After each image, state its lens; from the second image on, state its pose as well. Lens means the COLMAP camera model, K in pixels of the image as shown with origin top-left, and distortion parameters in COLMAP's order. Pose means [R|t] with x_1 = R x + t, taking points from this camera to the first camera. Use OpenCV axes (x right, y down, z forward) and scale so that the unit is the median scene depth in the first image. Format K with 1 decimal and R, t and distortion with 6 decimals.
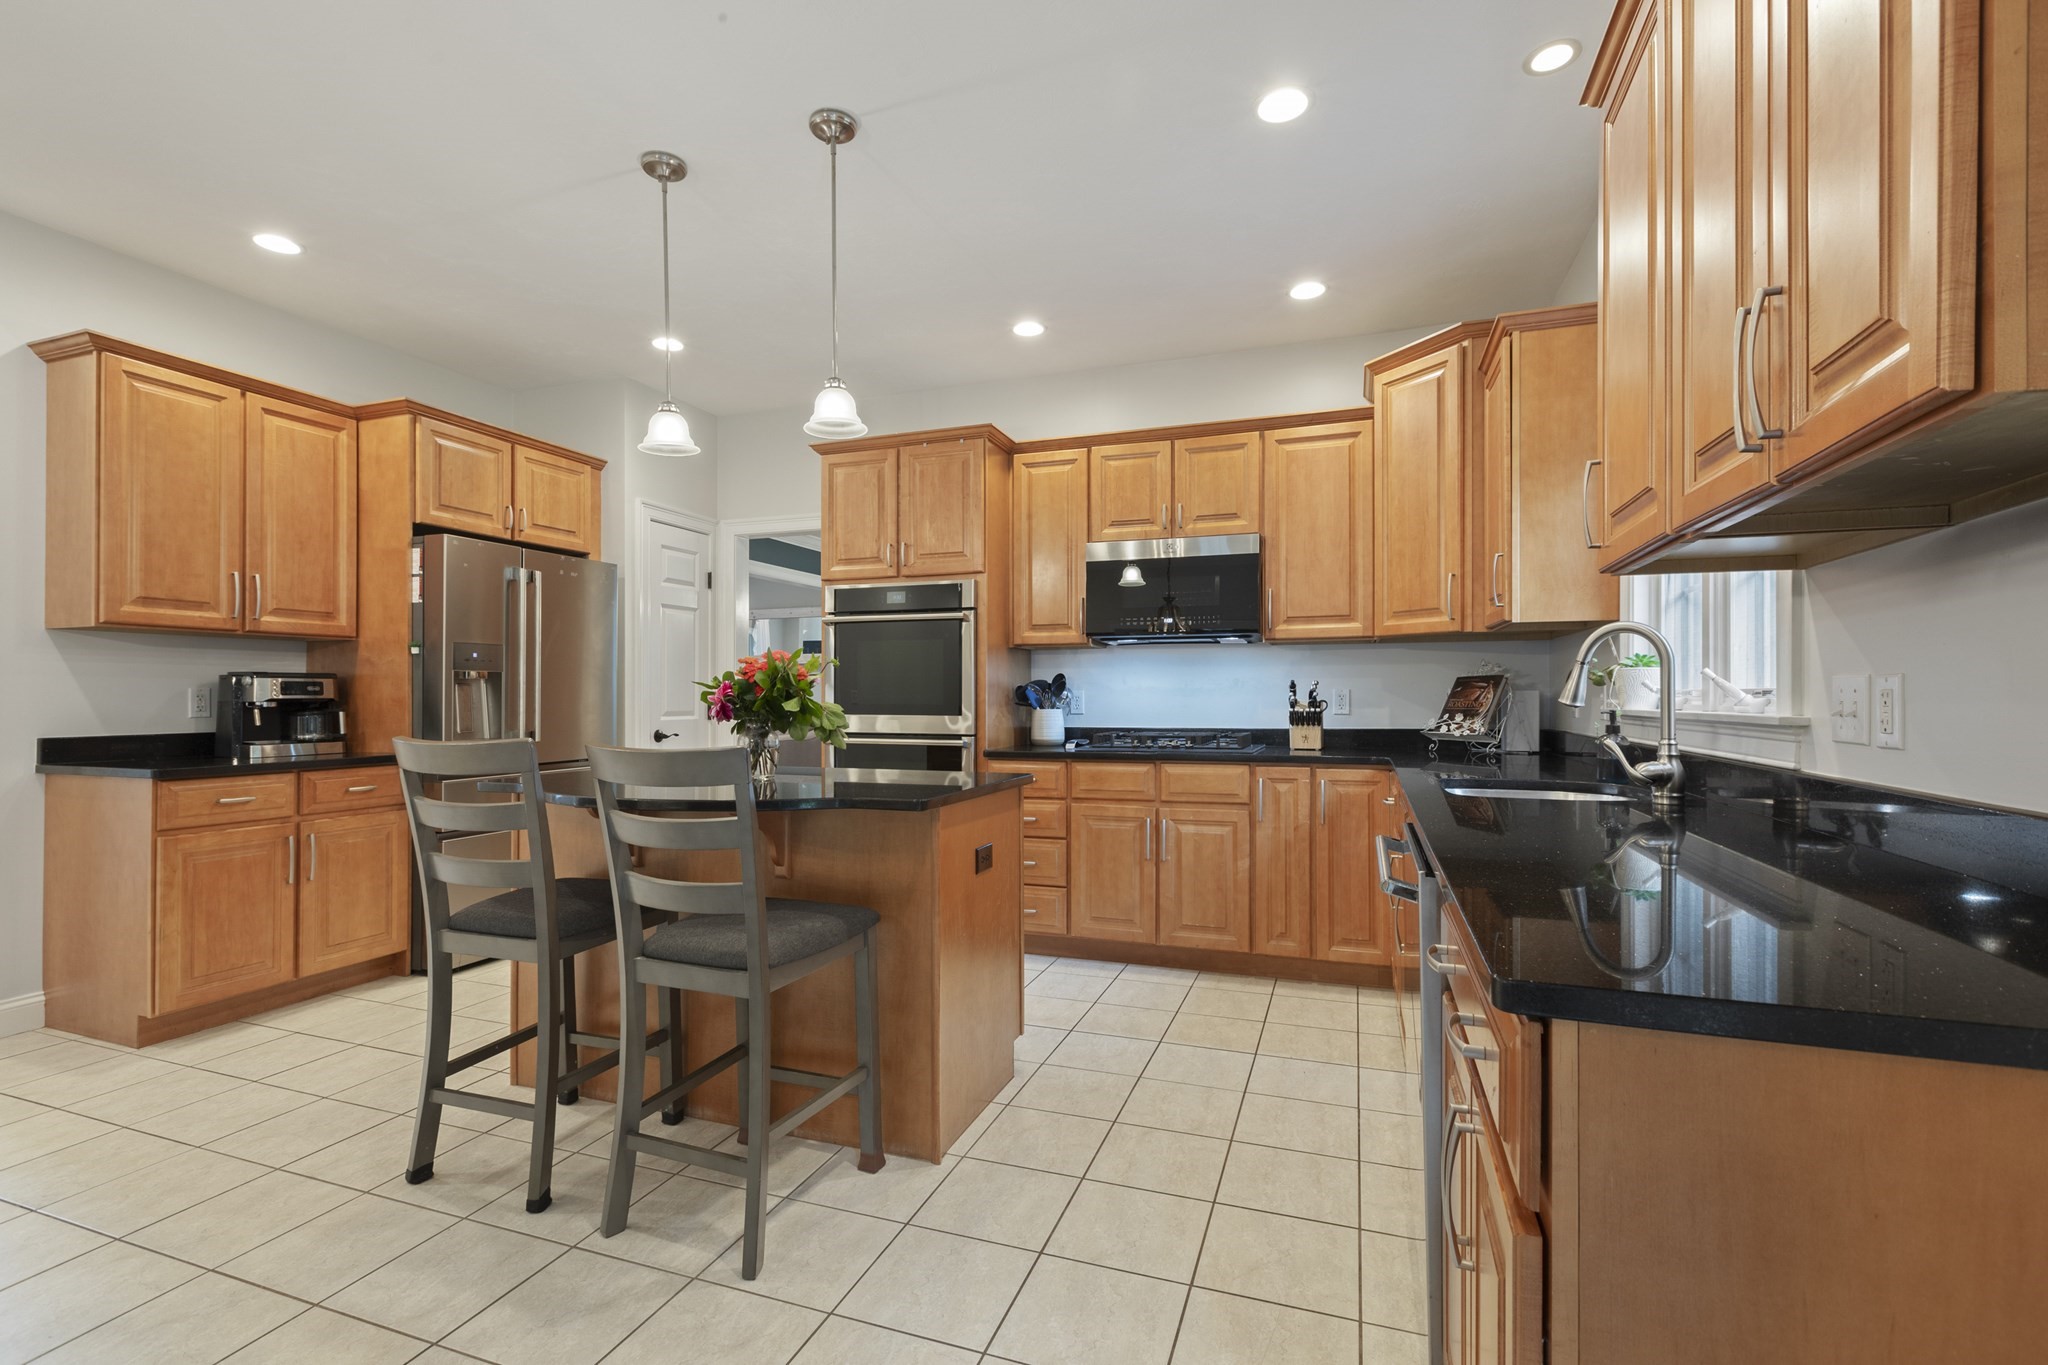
lens RADIAL K [[921.6, 0, 1029.4], [0, 921.6, 698.9], [0, 0, 1]] dist [0.002385, -0.001083]
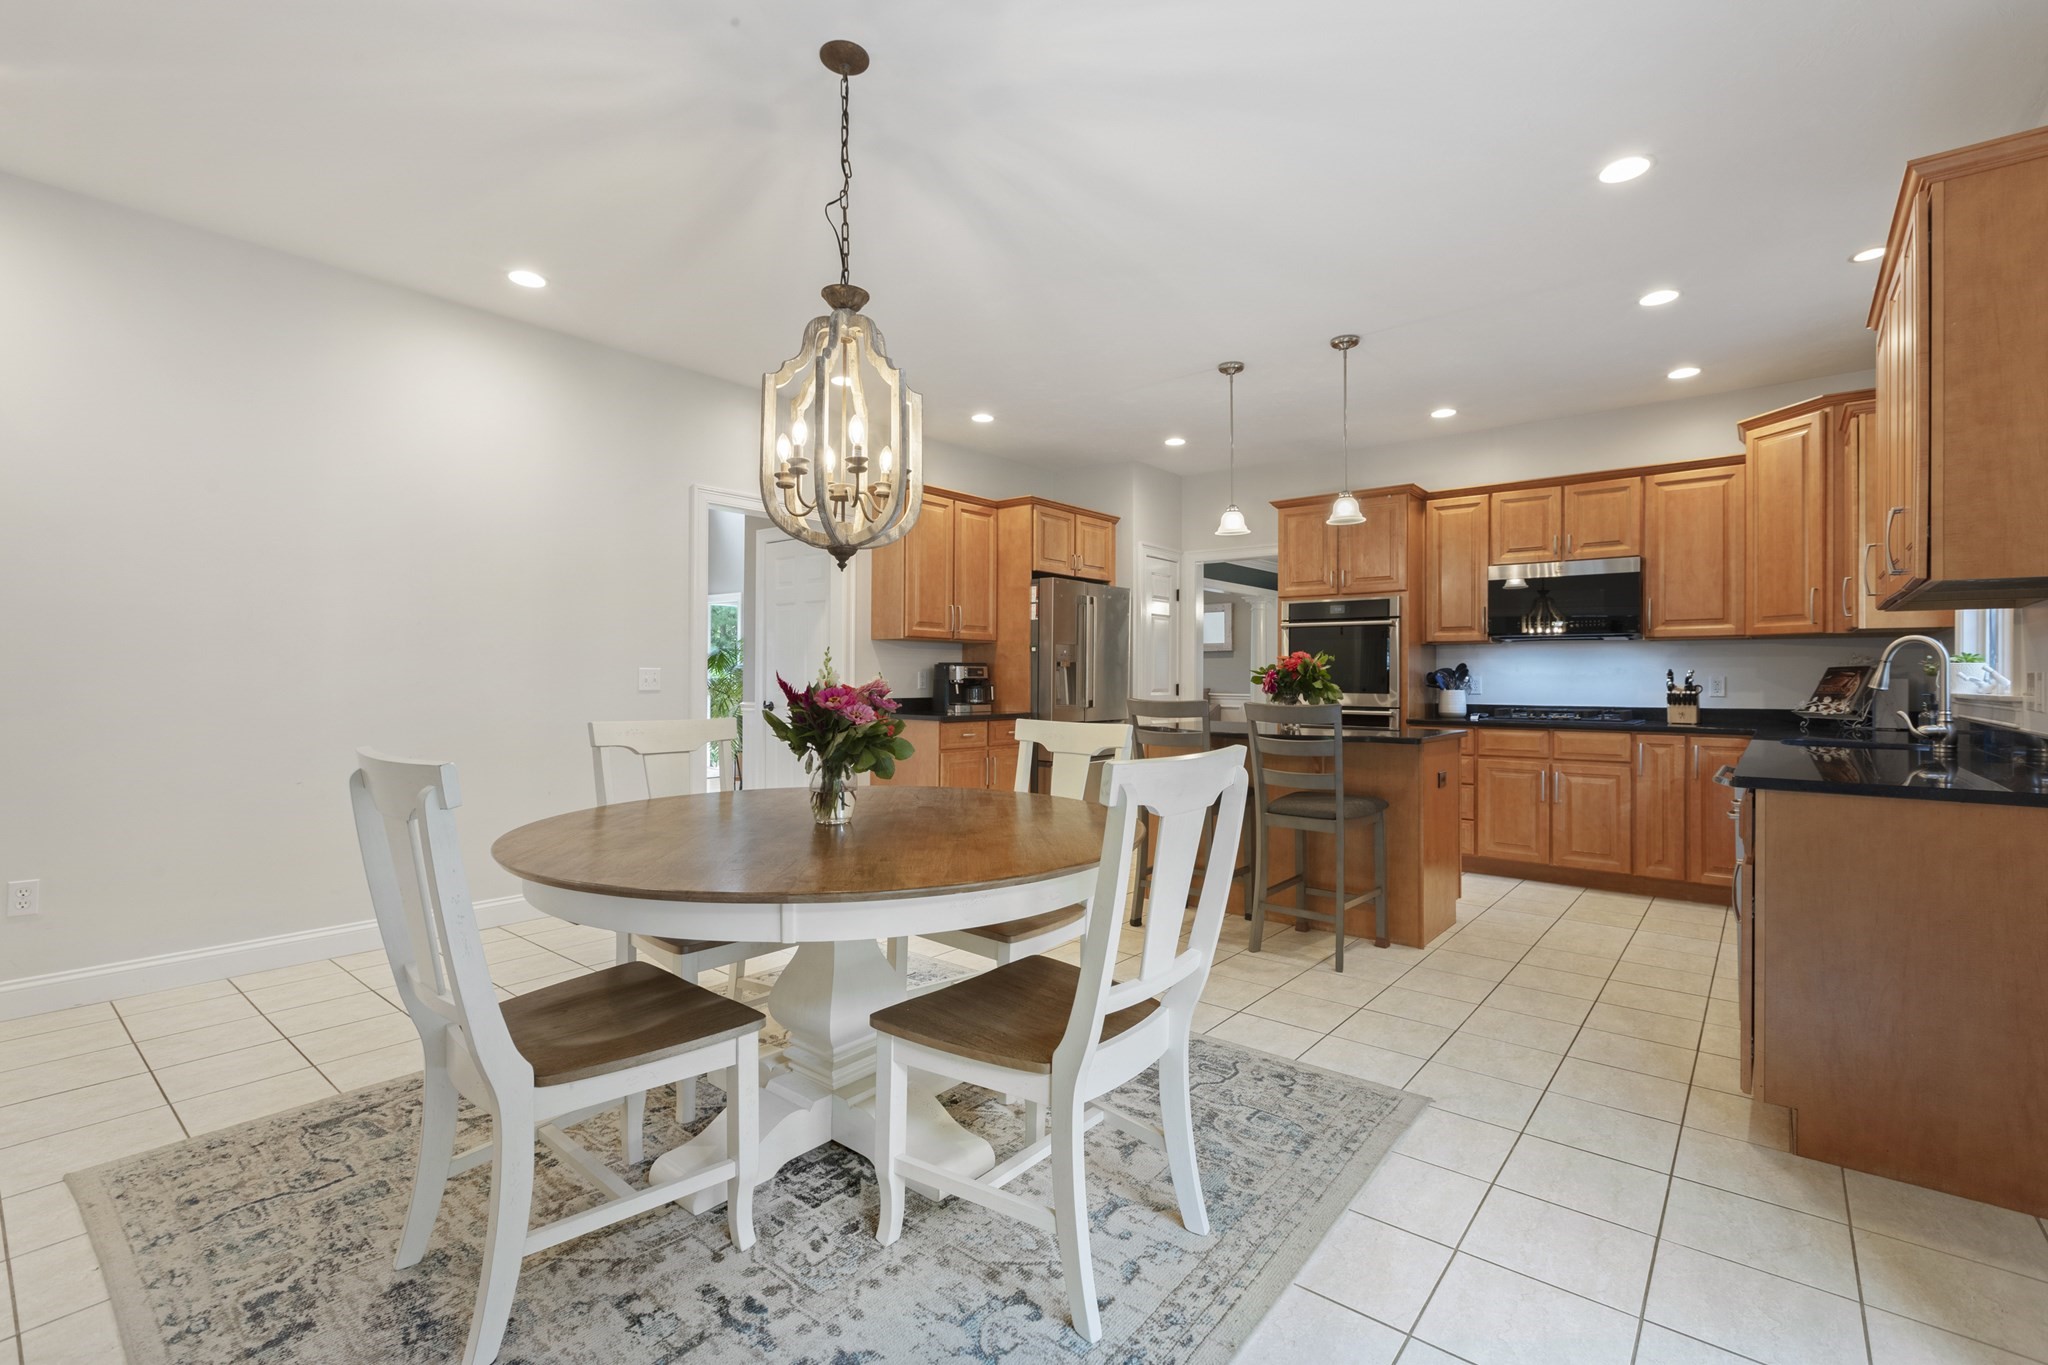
lens RADIAL K [[921.6, 0, 1017.2], [0, 921.6, 672.5], [0, 0, 1]] dist [0.002385, -0.001083]
pose [[0.939791, 0.005174, -0.341710, -0.135283], [-0.008376, 0.999934, -0.007896, 0.001877], [0.341646, 0.010283, 0.939772, -0.538607]]
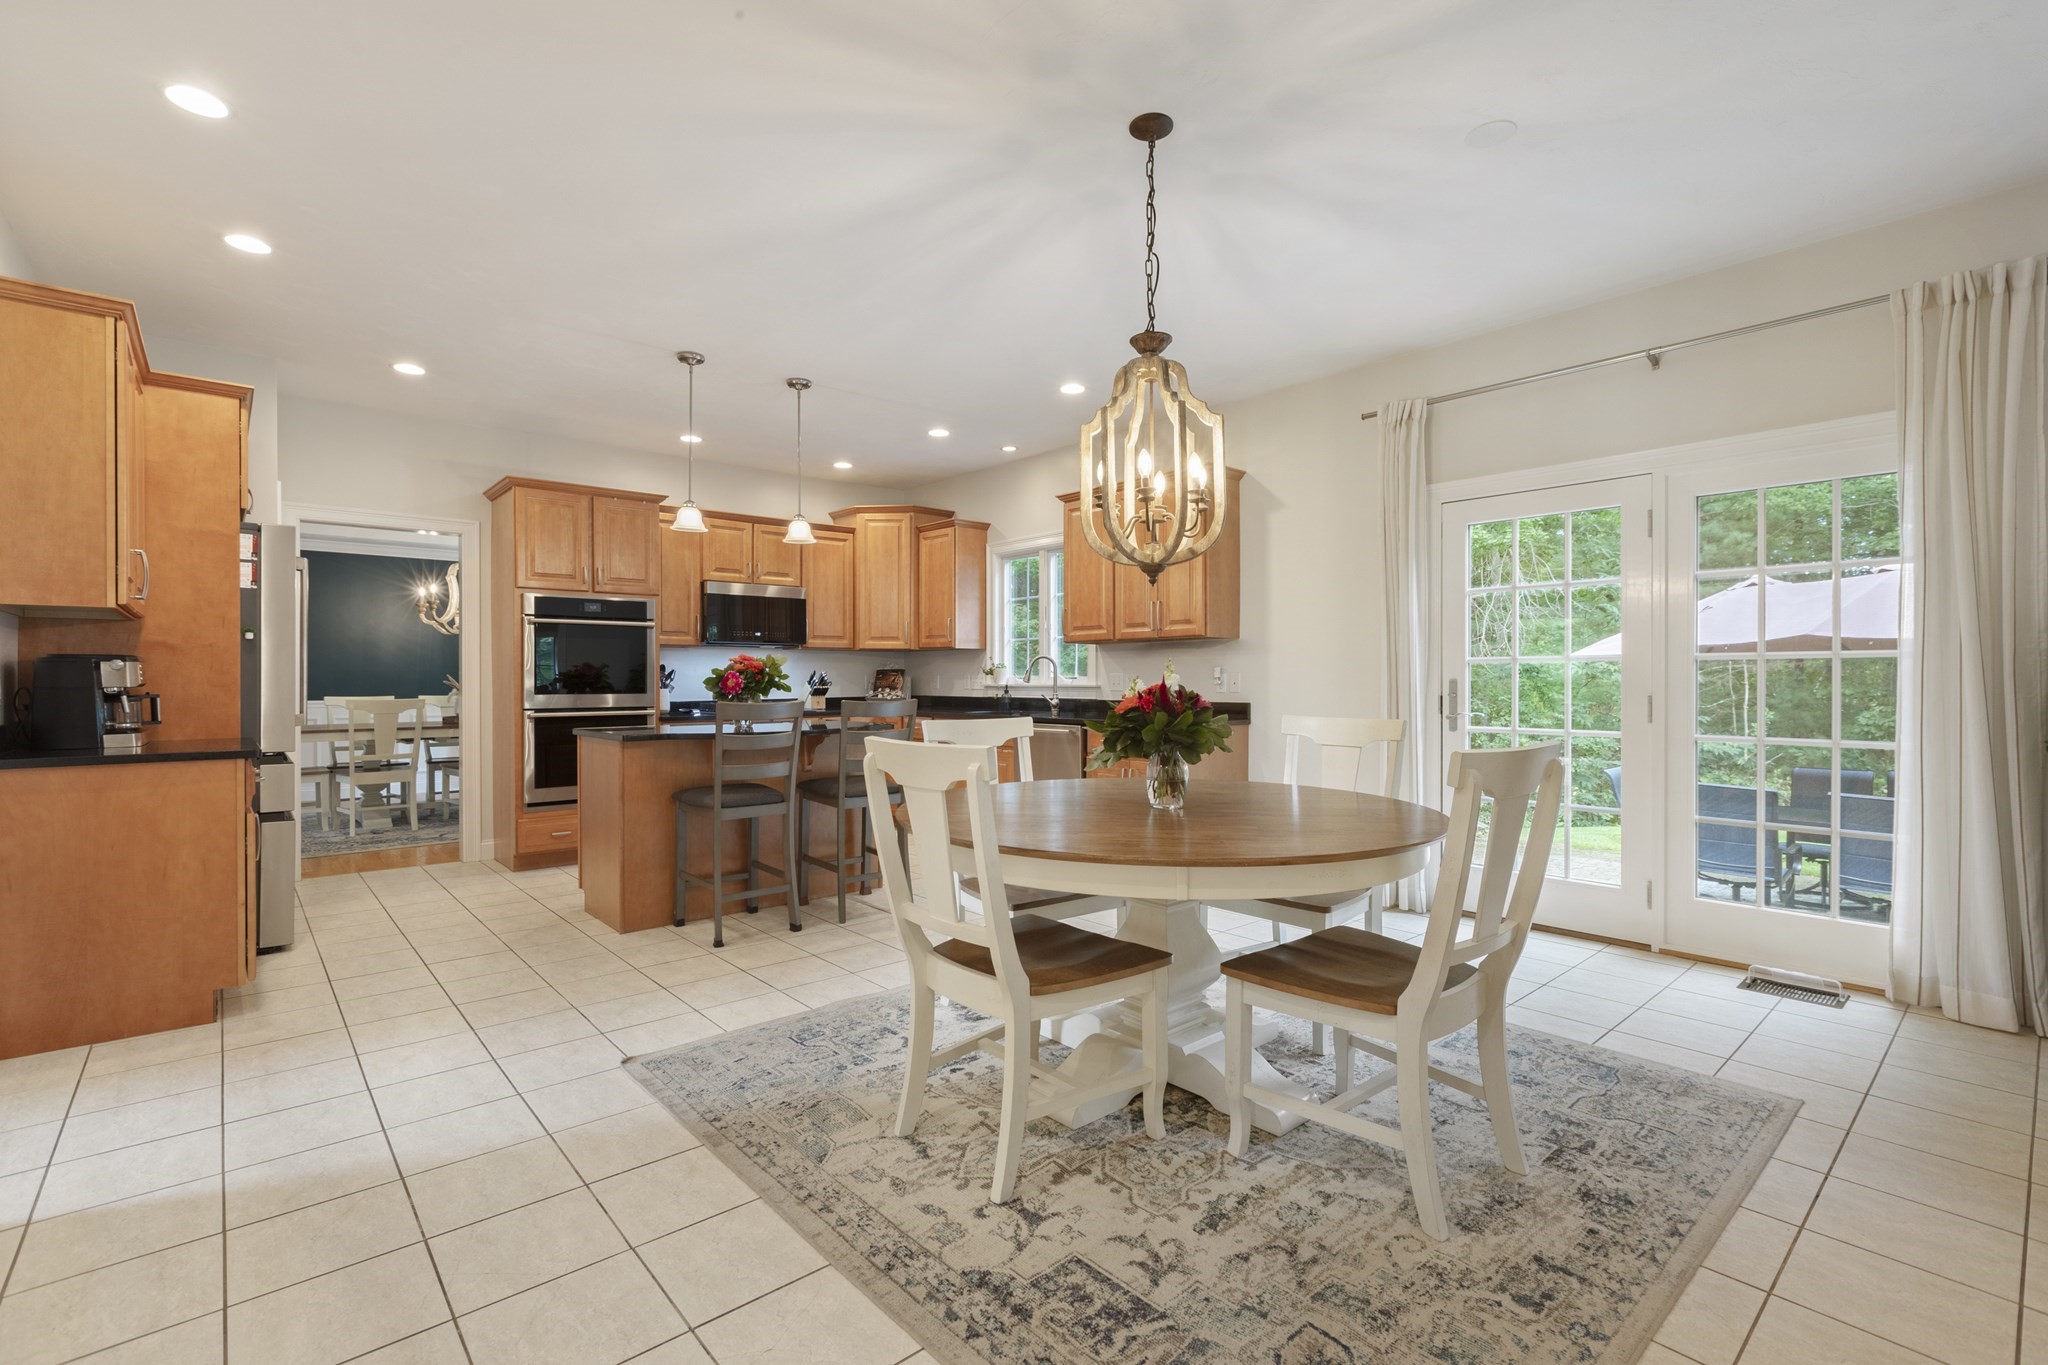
lens RADIAL K [[921.6, 0, 1039.0], [0, 921.6, 685.1], [0, 0, 1]] dist [0.002385, -0.001083]
pose [[0.471602, -0.006565, 0.881787, -1.145321], [0.003053, 0.999978, 0.005812, -0.001528], [-0.881806, -0.000049, 0.471612, -0.241326]]
